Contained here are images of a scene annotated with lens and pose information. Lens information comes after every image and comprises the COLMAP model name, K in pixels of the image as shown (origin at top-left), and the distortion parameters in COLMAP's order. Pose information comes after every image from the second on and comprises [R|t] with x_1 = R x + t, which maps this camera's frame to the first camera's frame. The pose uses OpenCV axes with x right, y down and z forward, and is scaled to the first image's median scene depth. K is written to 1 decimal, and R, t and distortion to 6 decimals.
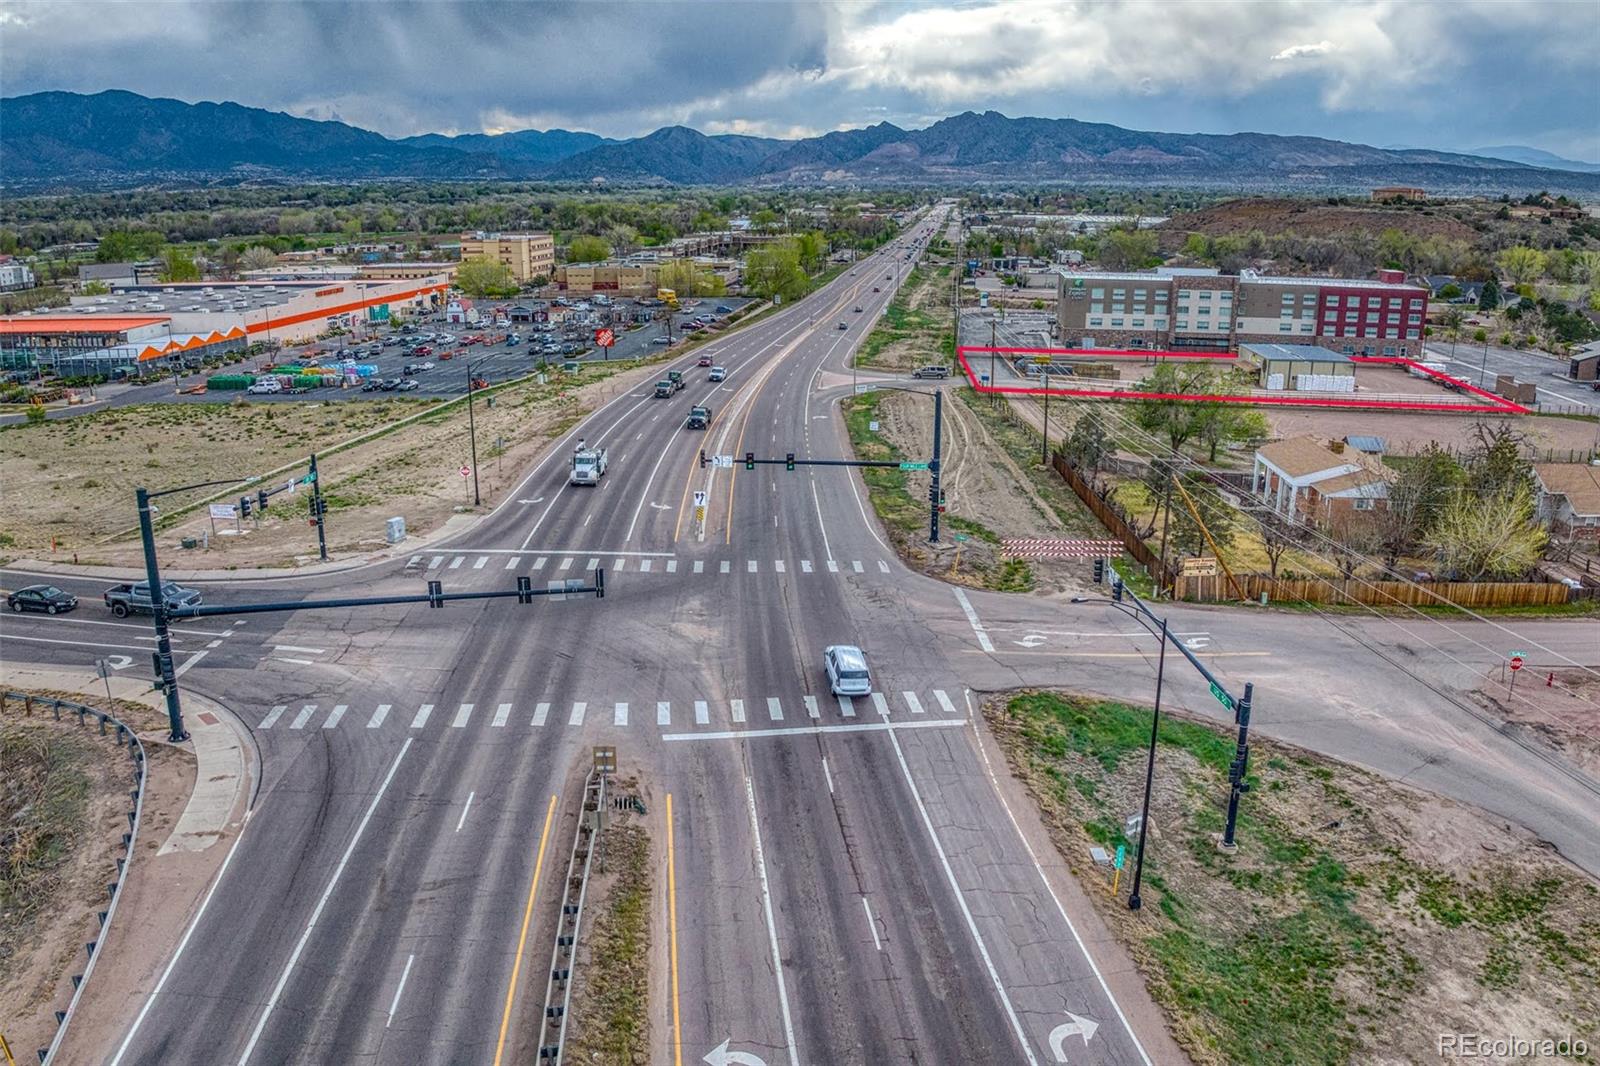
lens RADIAL K [[1175.8, 0, 815.8], [0, 1175.8, 532.5], [0, 0, 1]] dist [-0.100906, -0.016406]
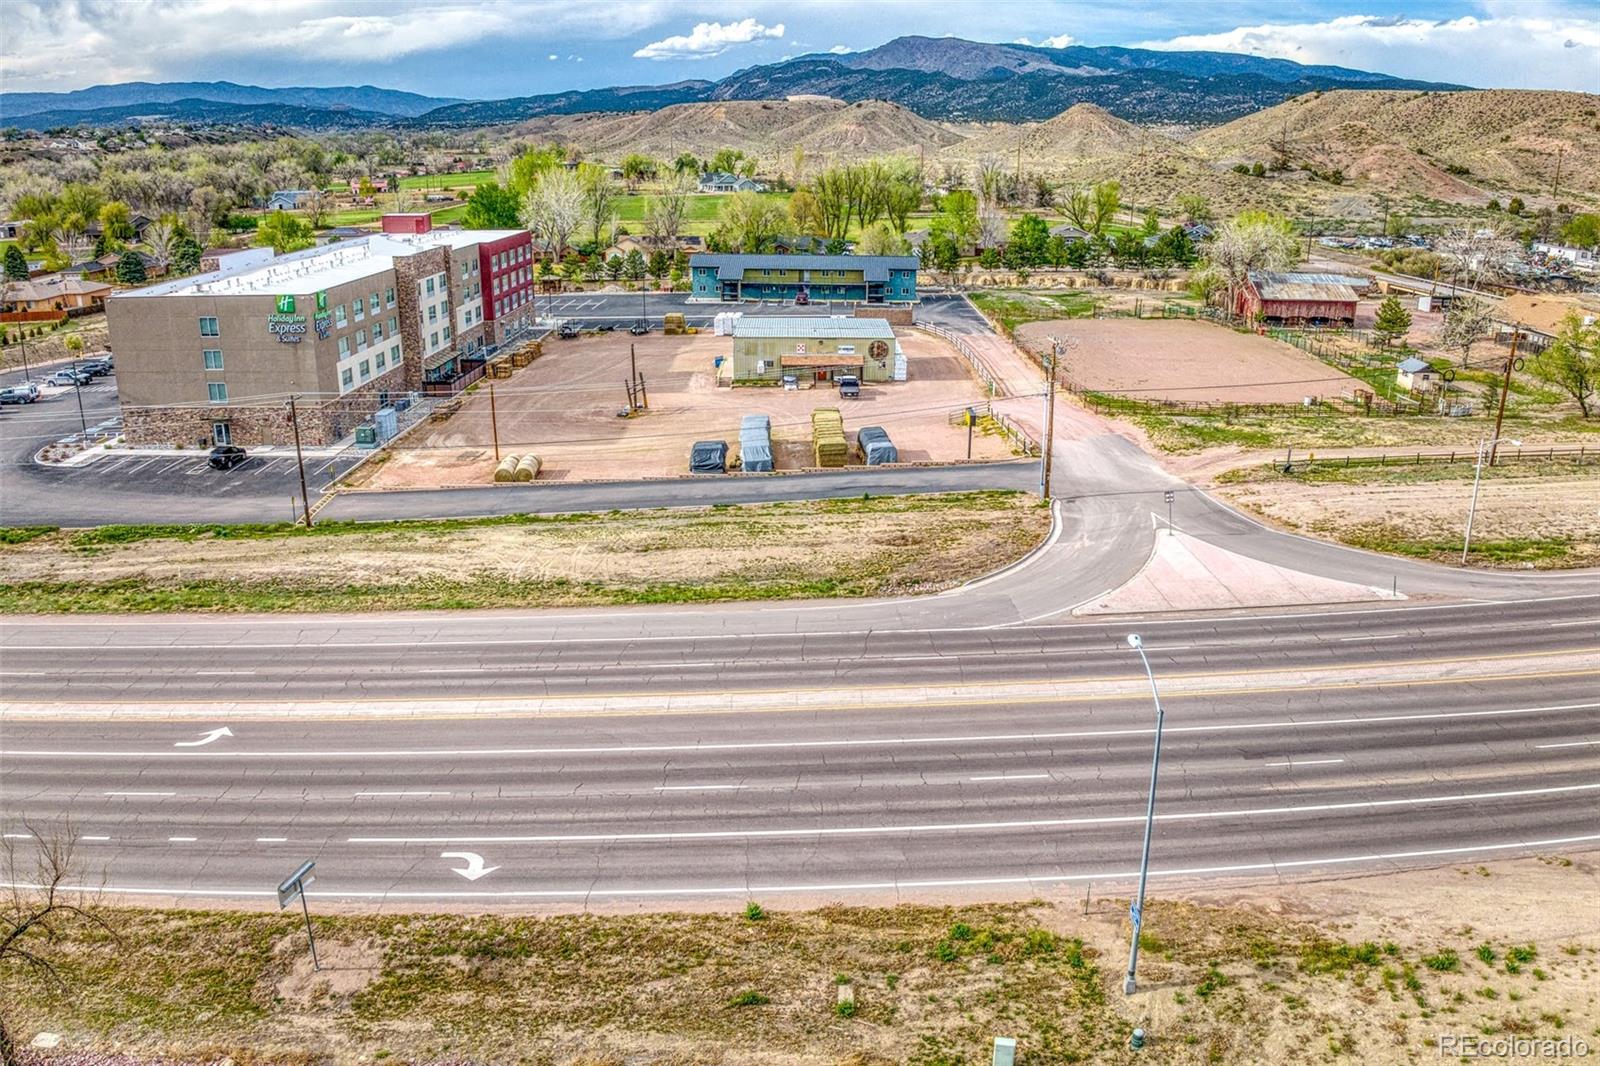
lens RADIAL K [[1175.8, 0, 814.6], [0, 1175.8, 536.6], [0, 0, 1]] dist [-0.100906, -0.016406]
pose [[-0.097189, -0.326982, 0.940020, -0.236468], [0.275101, 0.898868, 0.341110, -0.234722], [-0.956490, 0.291752, 0.002593, 0.858338]]
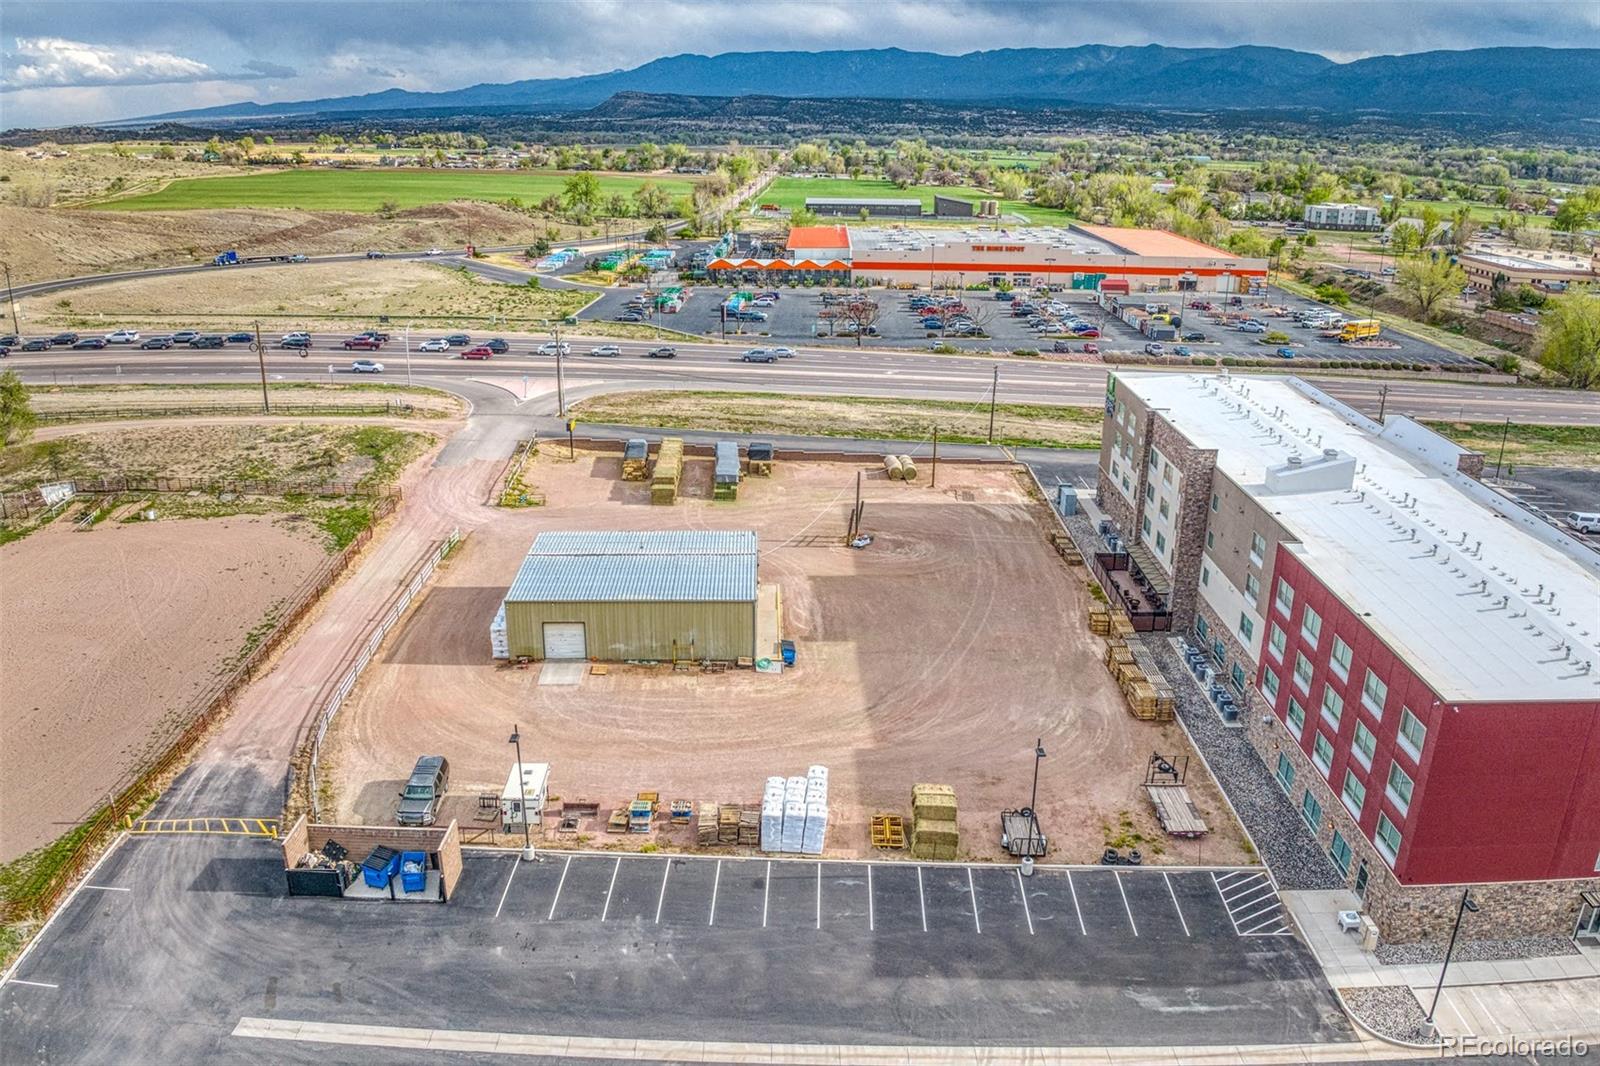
lens RADIAL K [[1175.8, 0, 814.7], [0, 1175.8, 533.8], [0, 0, 1]] dist [-0.100906, -0.016406]
pose [[0.121348, 0.334802, -0.934442, 0.709959], [-0.294345, 0.911194, 0.288248, -0.266597], [0.947964, 0.240070, 0.209119, 0.801616]]
